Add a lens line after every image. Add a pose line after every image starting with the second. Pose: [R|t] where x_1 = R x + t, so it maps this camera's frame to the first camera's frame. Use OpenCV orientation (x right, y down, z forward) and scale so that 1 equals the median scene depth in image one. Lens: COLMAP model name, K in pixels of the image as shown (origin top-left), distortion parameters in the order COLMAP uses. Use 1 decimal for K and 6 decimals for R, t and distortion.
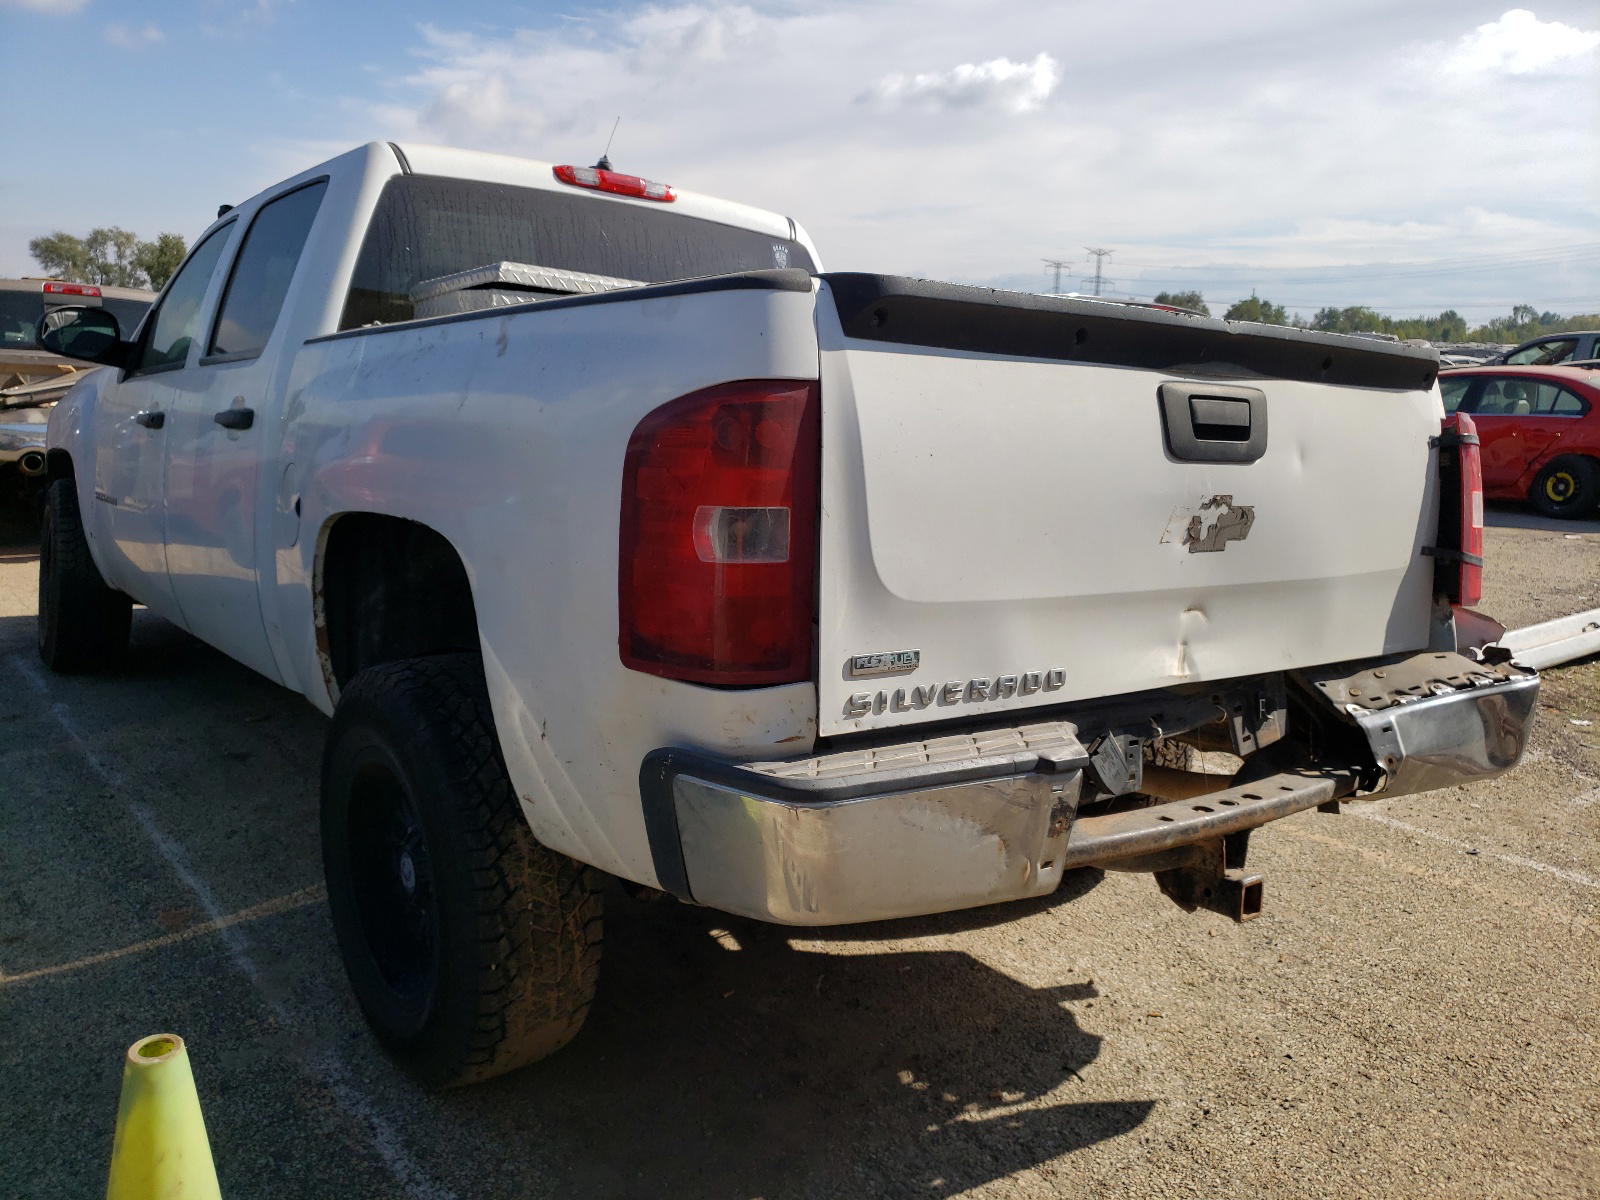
lens RADIAL K [[1227.6, 0, 800.0], [0, 1227.6, 600.0], [0, 0, 1]] dist [0.032457, 0.001485]
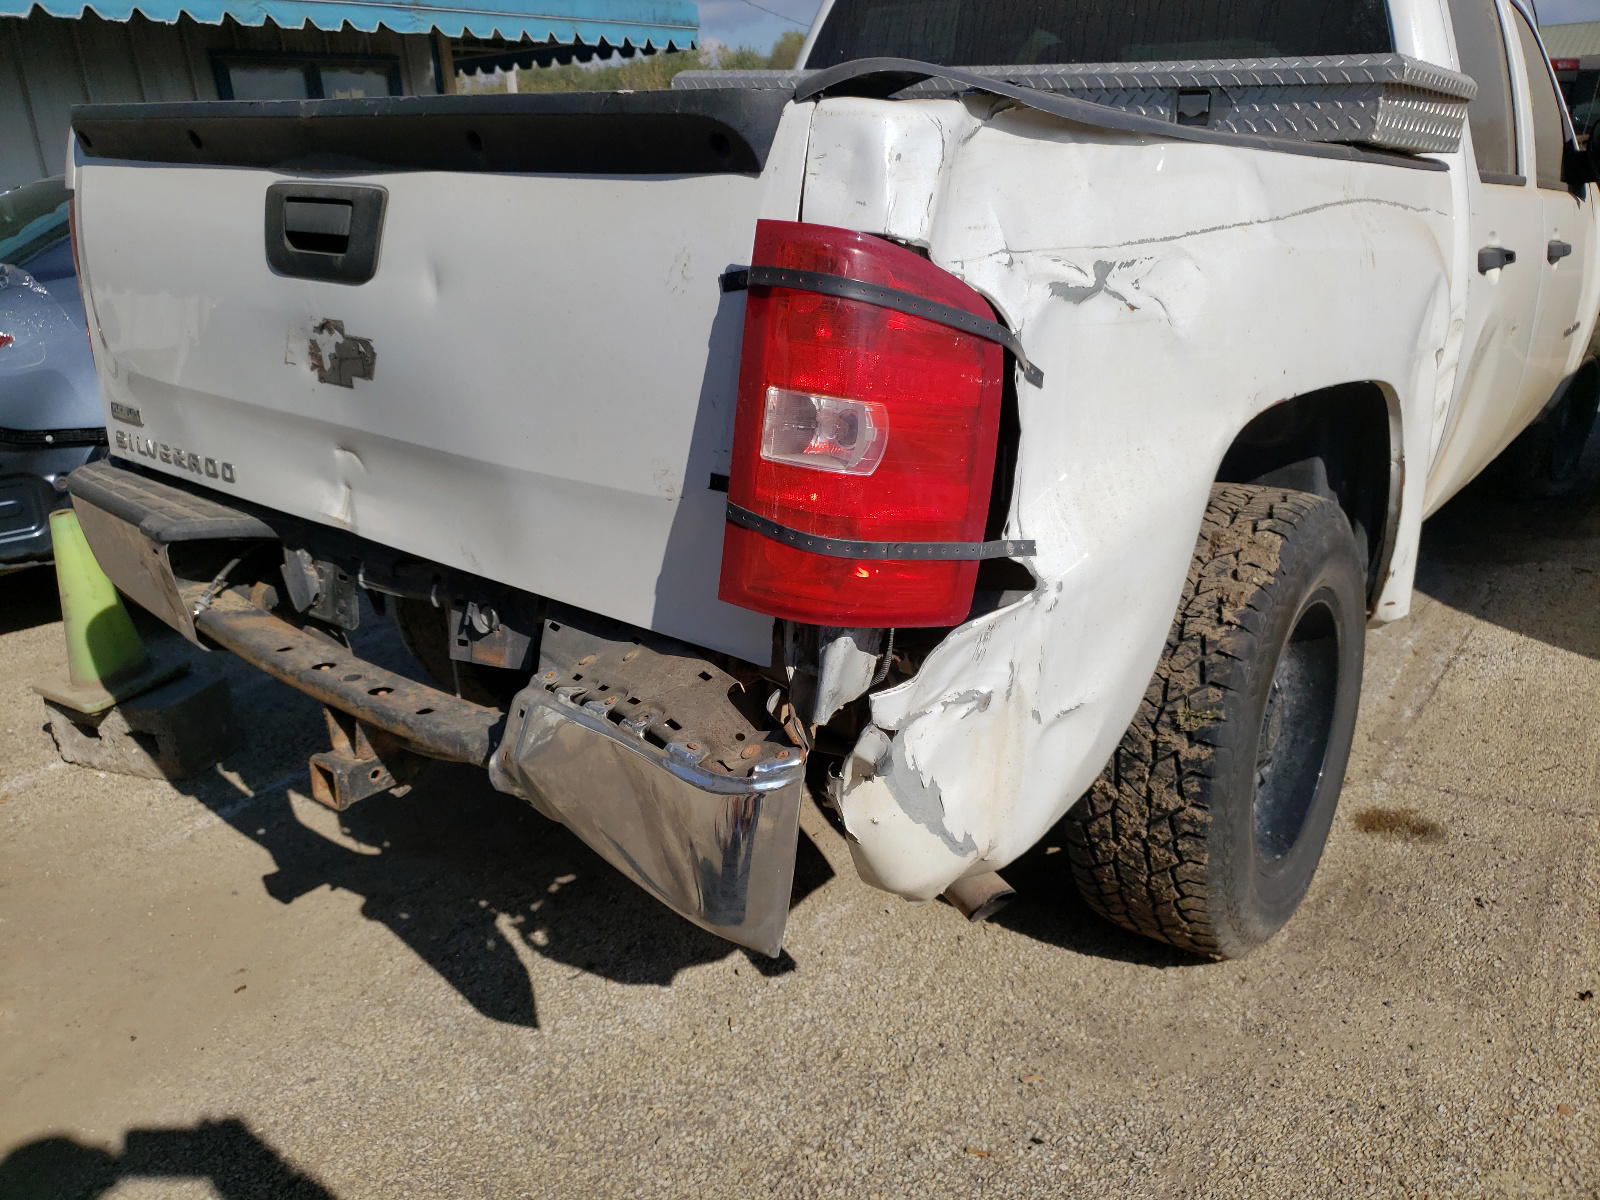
lens RADIAL K [[1250.5, 0, 827.4], [0, 1250.5, 575.0], [0, 0, 1]] dist [0.005490, 0.008029]
pose [[0.261114, 0.272541, -0.926035, 1.093797], [-0.136669, 0.960090, 0.244027, -0.148494], [0.955584, 0.062841, 0.287941, 0.939080]]
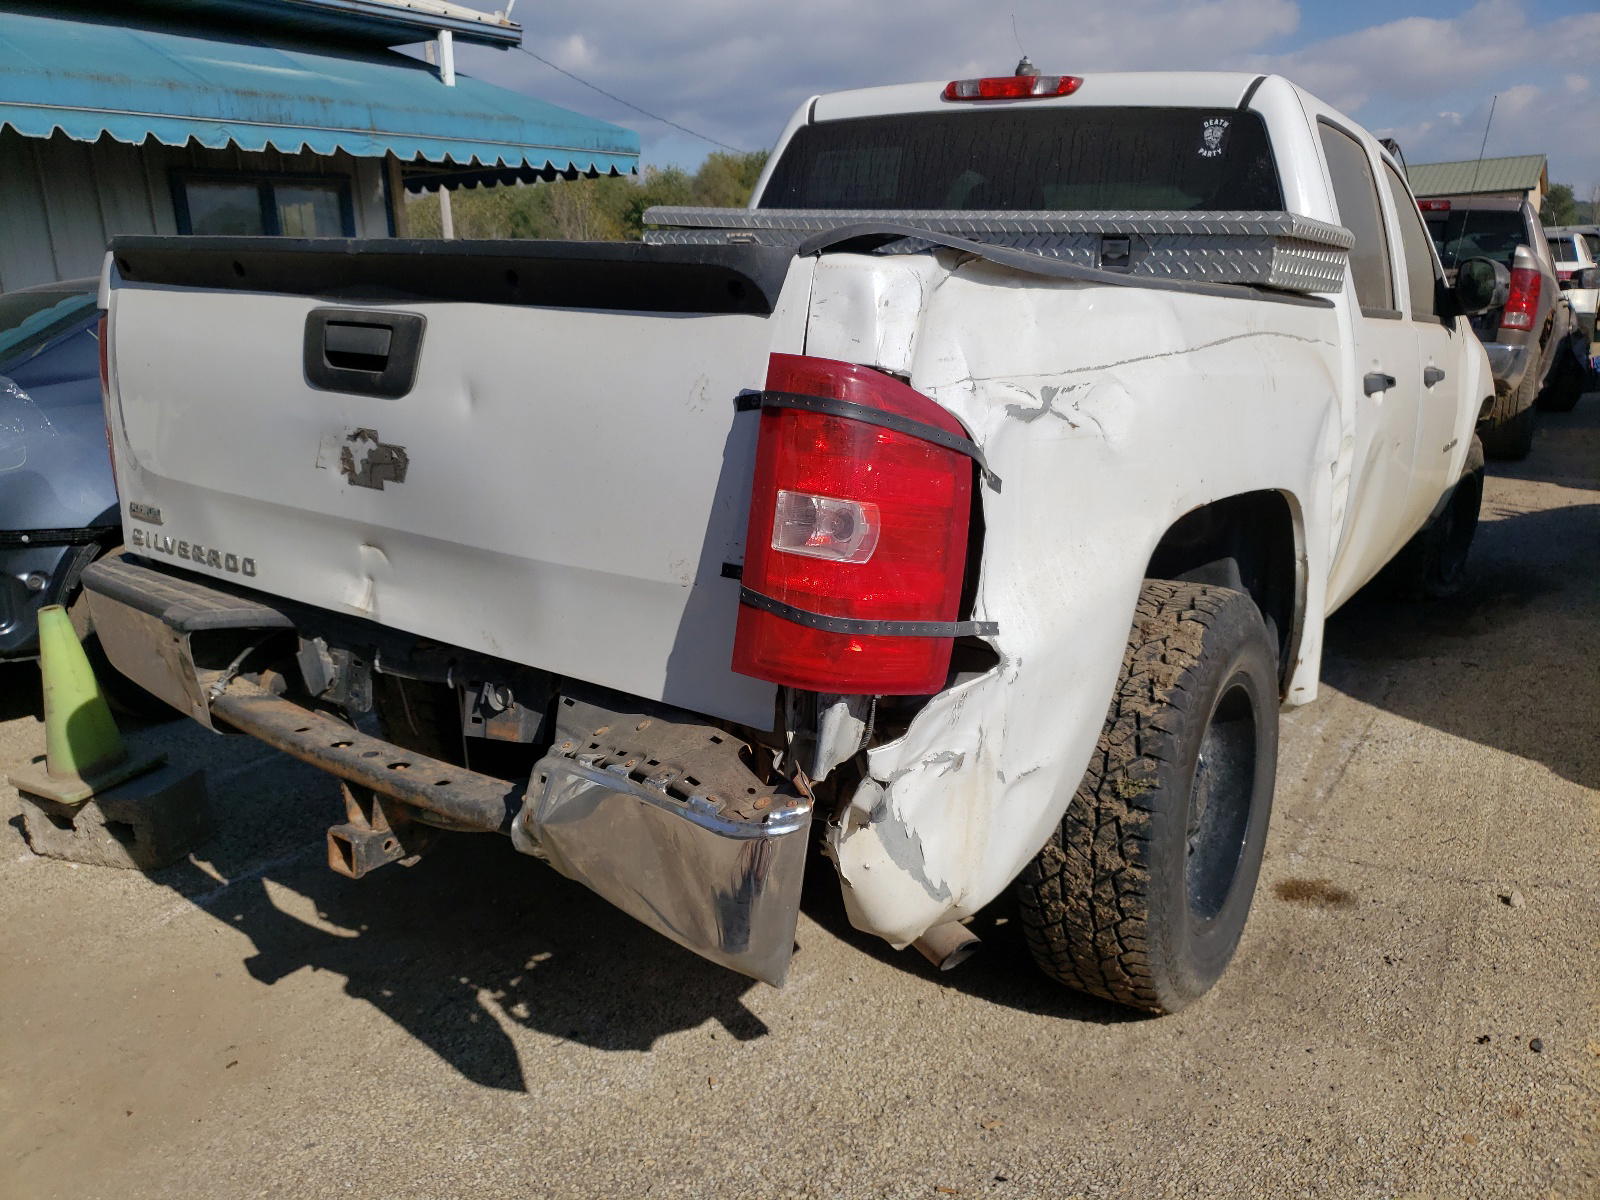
lens RADIAL K [[1250.5, 0, 827.4], [0, 1250.5, 575.0], [0, 0, 1]] dist [0.005490, 0.008029]
pose [[0.319616, 0.193135, -0.927655, 1.173009], [-0.147411, 0.977222, 0.152666, -0.149648], [0.936011, 0.087952, 0.340806, 0.874939]]
